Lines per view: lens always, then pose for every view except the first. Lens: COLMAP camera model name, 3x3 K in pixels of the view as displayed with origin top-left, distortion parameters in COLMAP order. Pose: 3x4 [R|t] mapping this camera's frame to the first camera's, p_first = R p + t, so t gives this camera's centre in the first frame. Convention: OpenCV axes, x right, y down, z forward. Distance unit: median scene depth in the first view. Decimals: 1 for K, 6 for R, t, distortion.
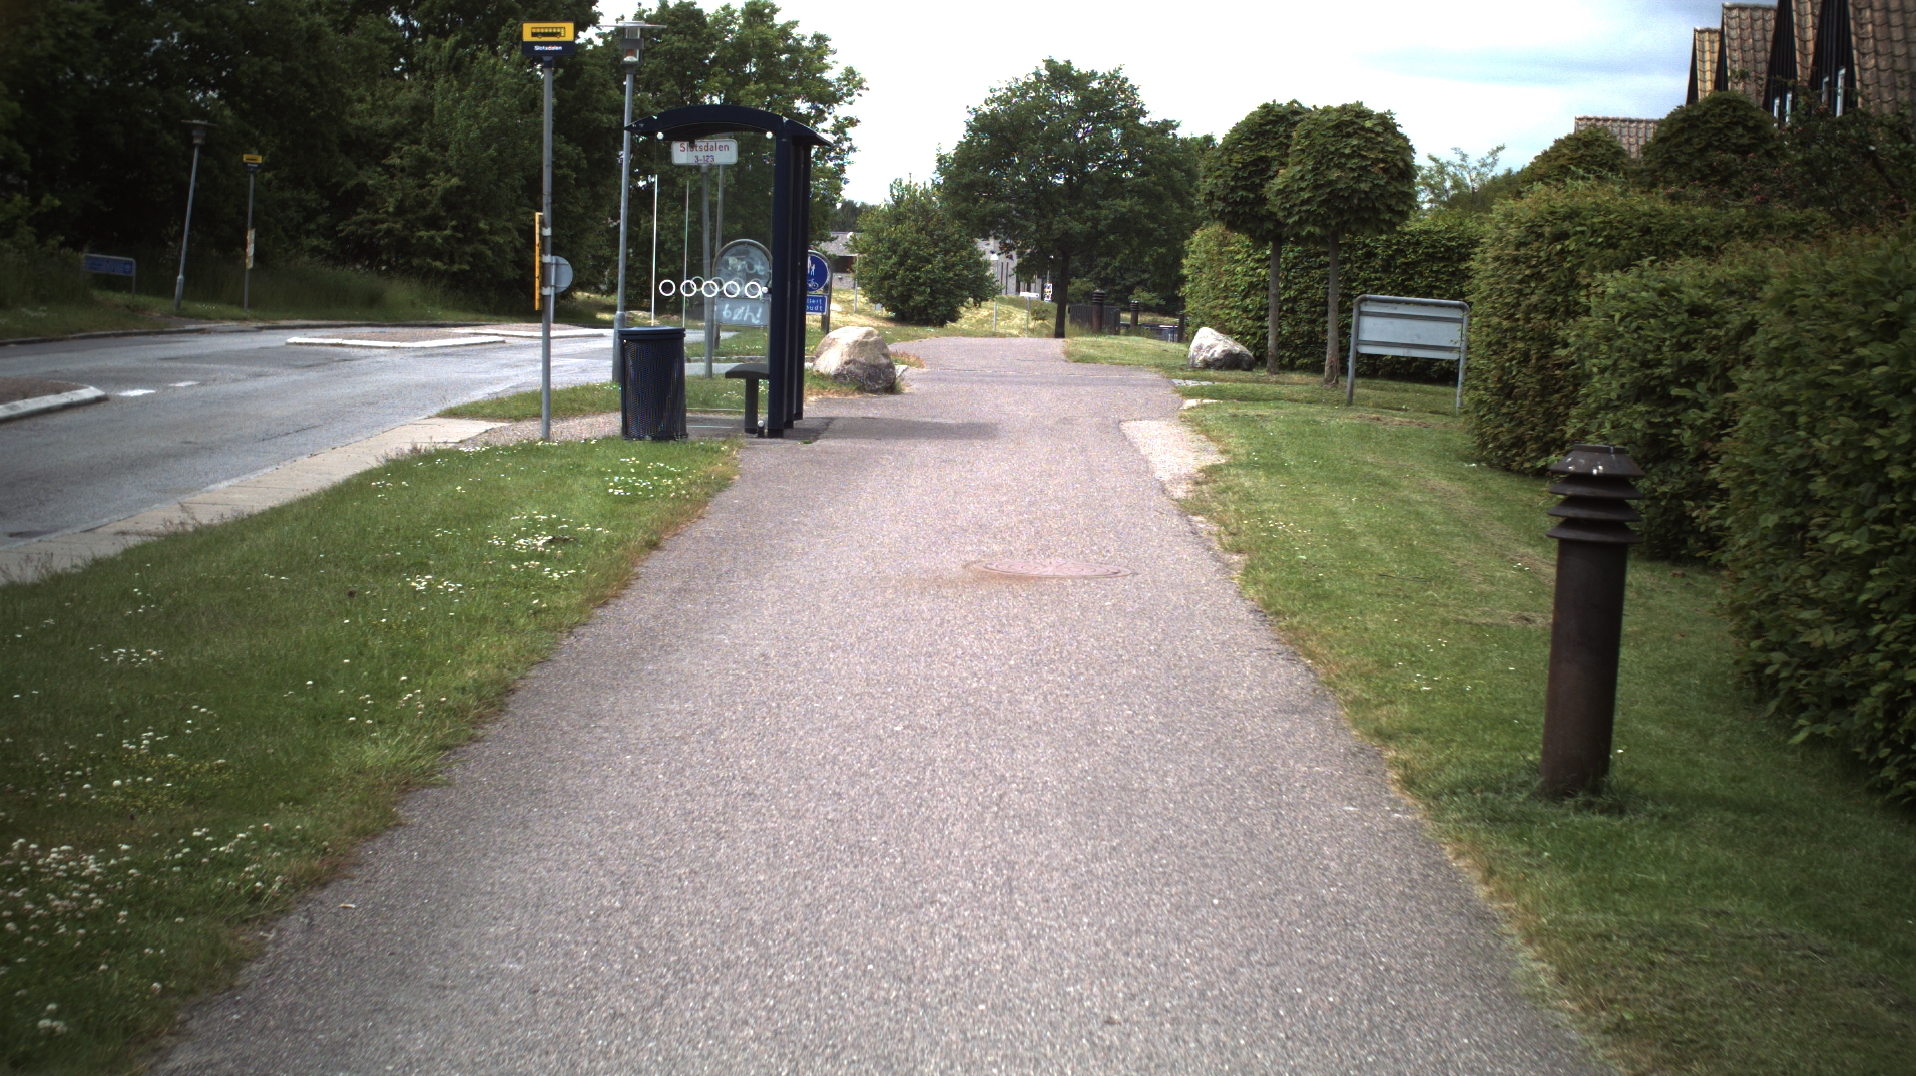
lens RADIAL K [[2805.3, 0, 958.0], [0, 2805.3, 538.0], [0, 0, 1]] dist [-0.166262, 0.063985]
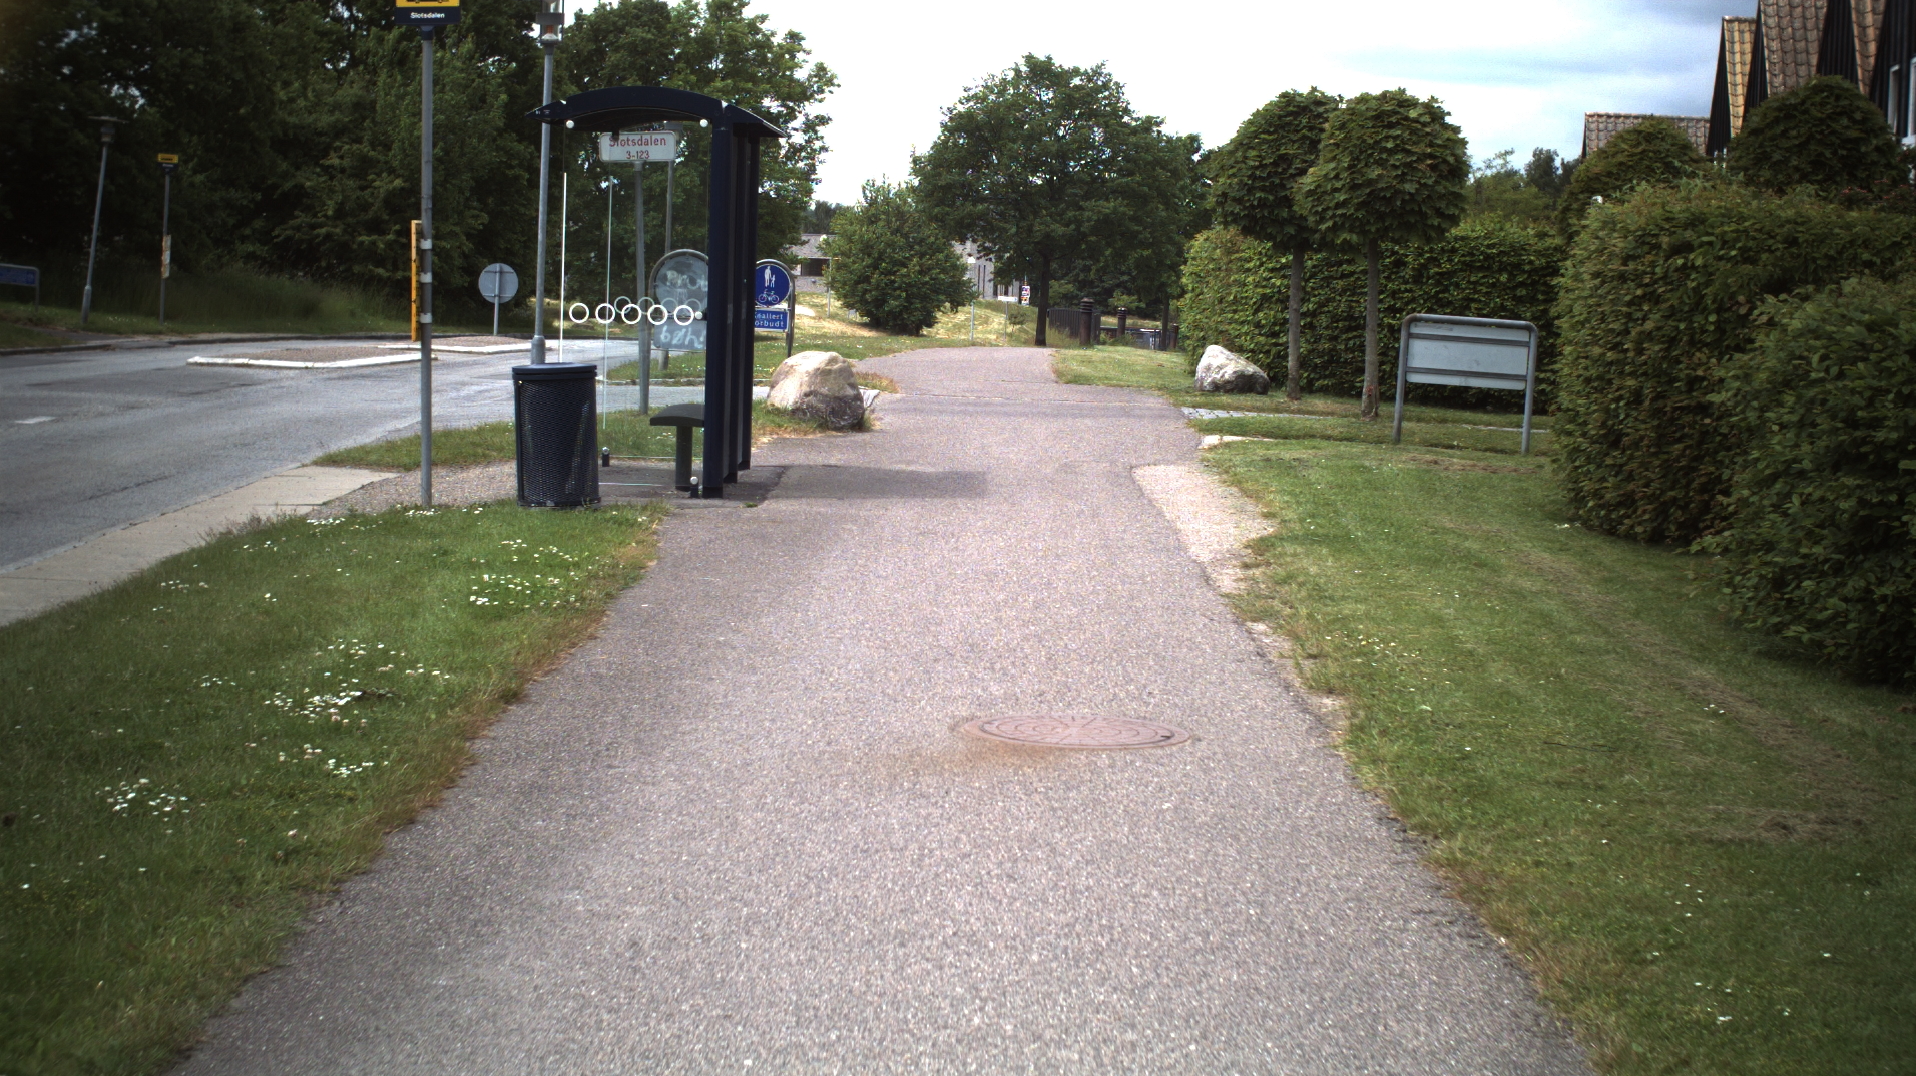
lens RADIAL K [[2805.3, 0, 958.0], [0, 2805.3, 538.0], [0, 0, 1]] dist [-0.166262, 0.063985]
pose [[0.999962, -0.001954, 0.008532, -0.000806], [0.001957, 0.999998, -0.000358, -0.013885], [-0.008532, 0.000375, 0.999964, 0.111420]]
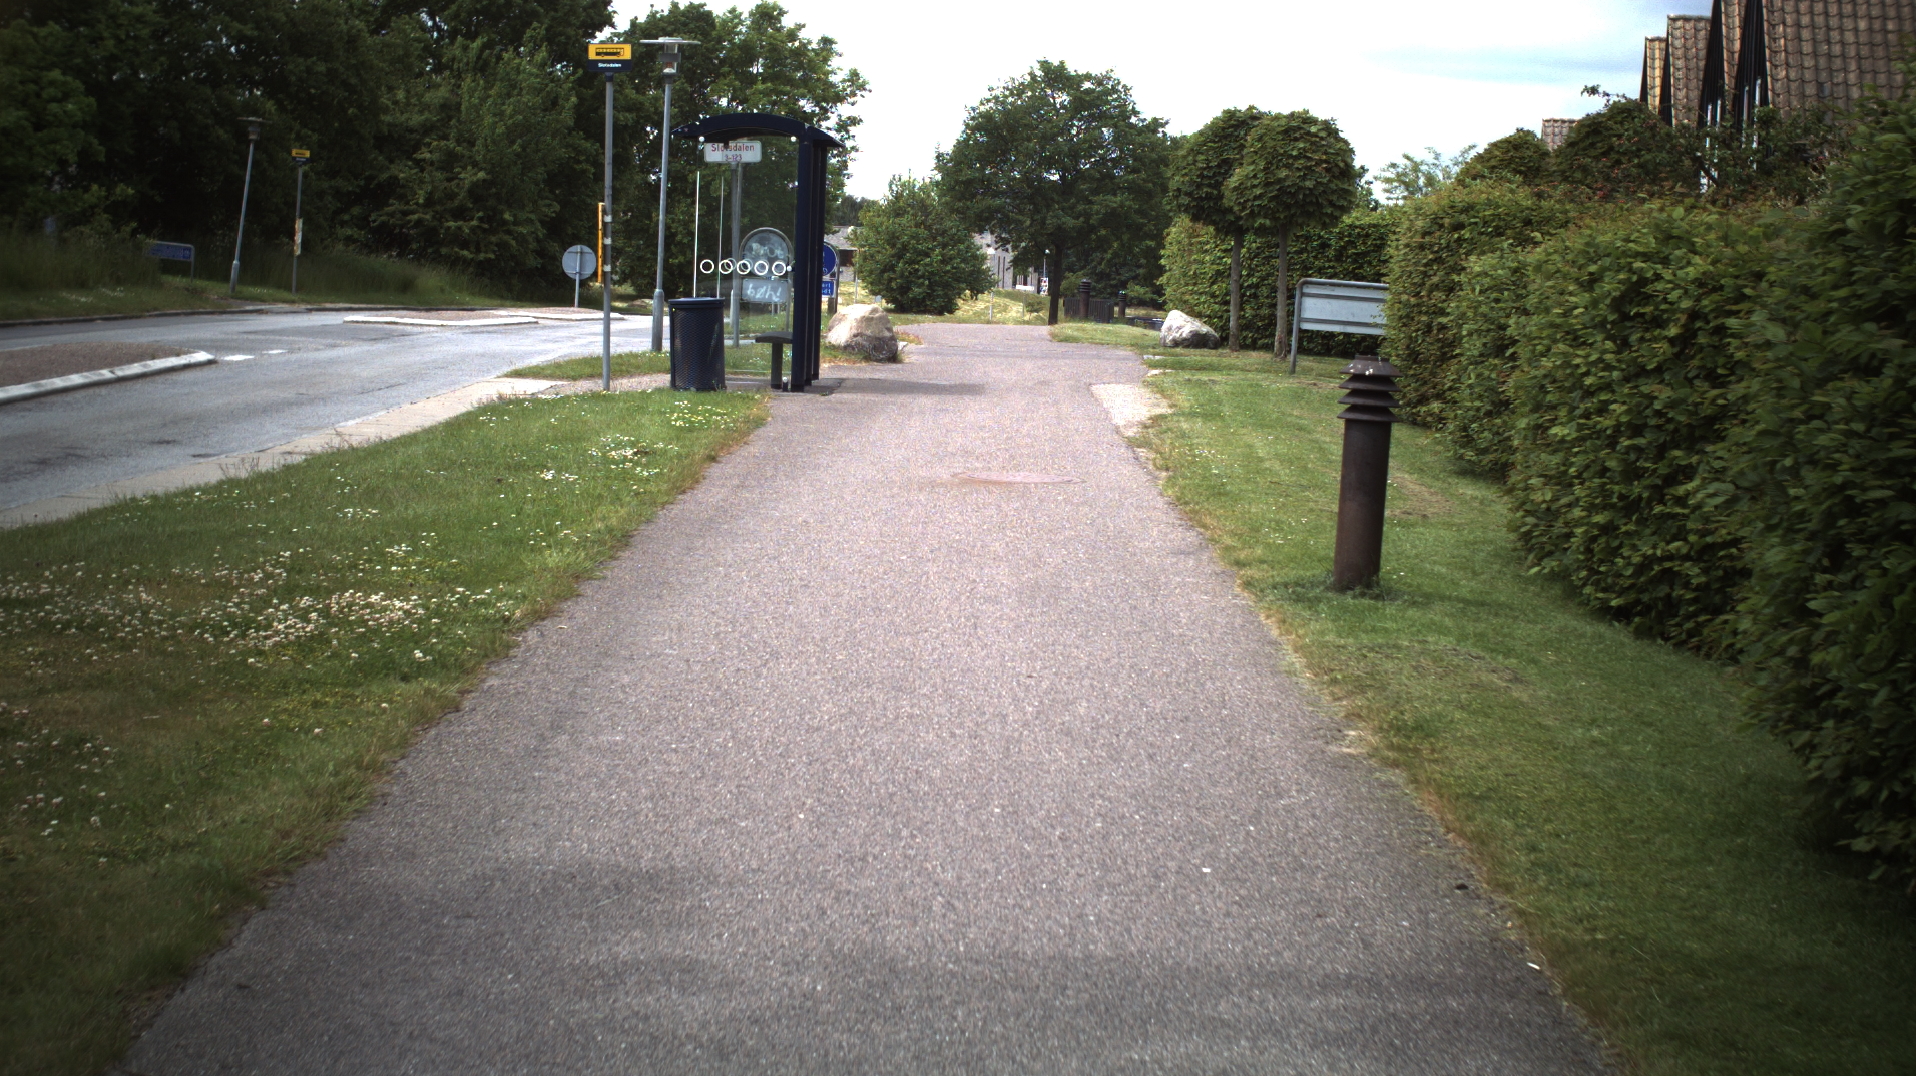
lens RADIAL K [[2800.5, 0, 958.0], [0, 2800.5, 538.0], [0, 0, 1]] dist [-0.158062, 0.029154]
pose [[0.999987, 0.004938, 0.000951, 0.001334], [-0.004940, 0.999986, 0.001706, 0.013721], [-0.000943, -0.001711, 0.999998, -0.110121]]
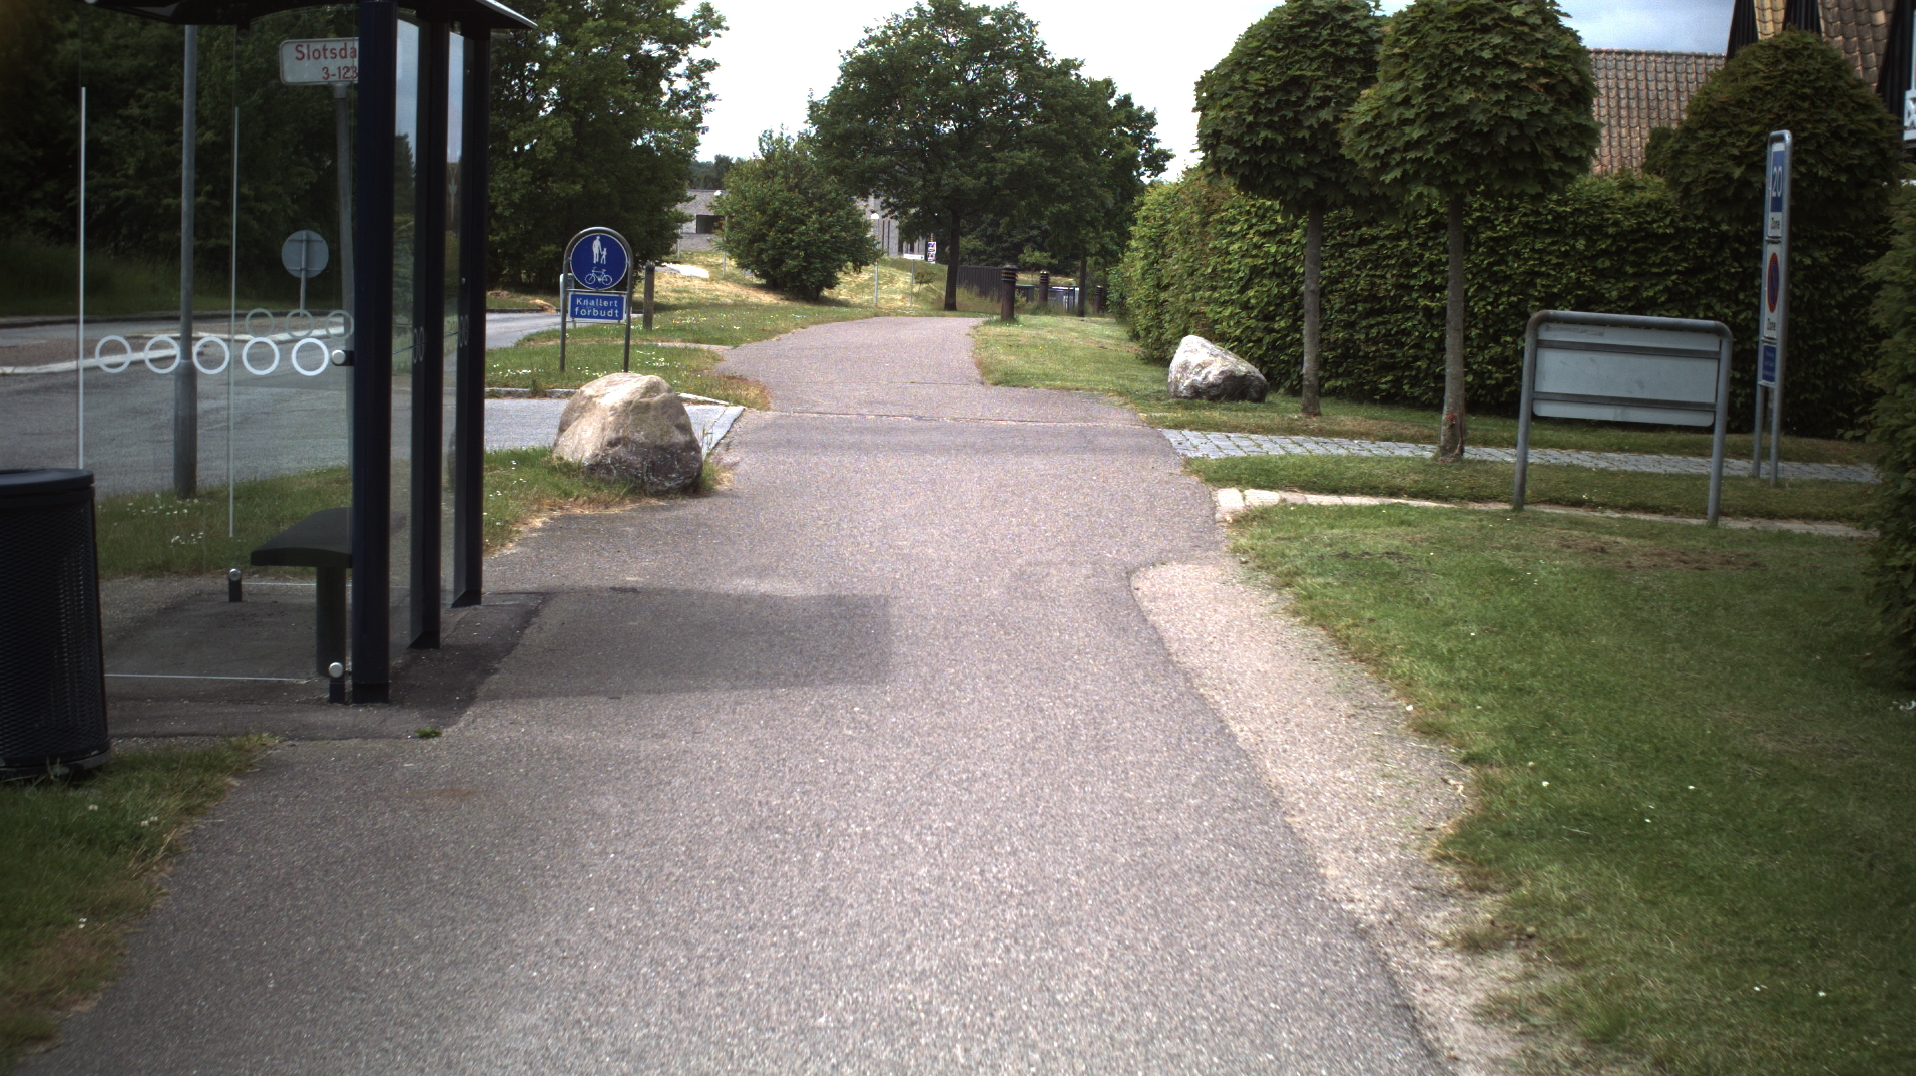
lens RADIAL K [[2800.5, 0, 958.0], [0, 2800.5, 538.0], [0, 0, 1]] dist [-0.158062, 0.029154]
pose [[0.999061, -0.013357, 0.041225, 0.004060], [0.012684, 0.999783, 0.016546, -0.039021], [-0.041437, -0.016008, 0.999013, 0.336194]]
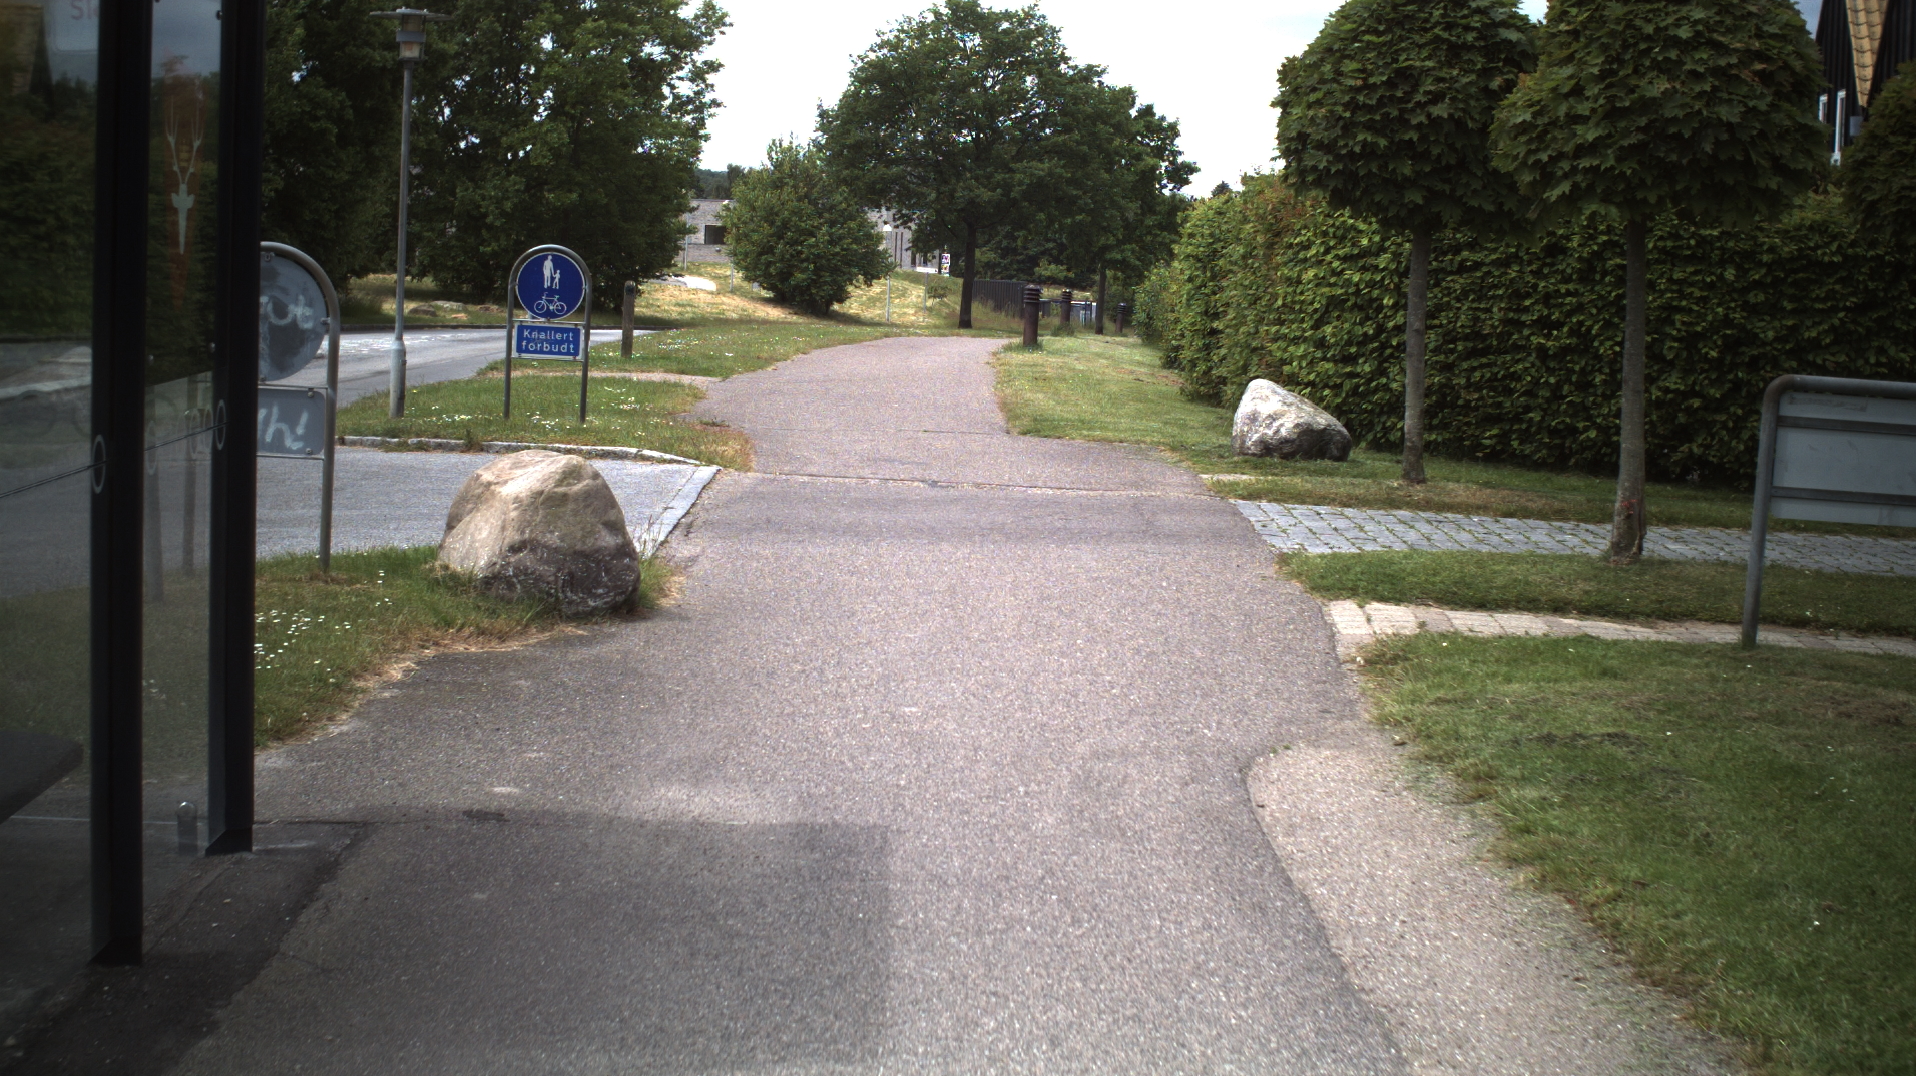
lens RADIAL K [[2800.5, 0, 958.0], [0, 2800.5, 538.0], [0, 0, 1]] dist [-0.158062, 0.029154]
pose [[0.999286, -0.006127, 0.037275, 0.006803], [0.005664, 0.999906, 0.012520, -0.051365], [-0.037348, -0.012300, 0.999227, 0.447149]]
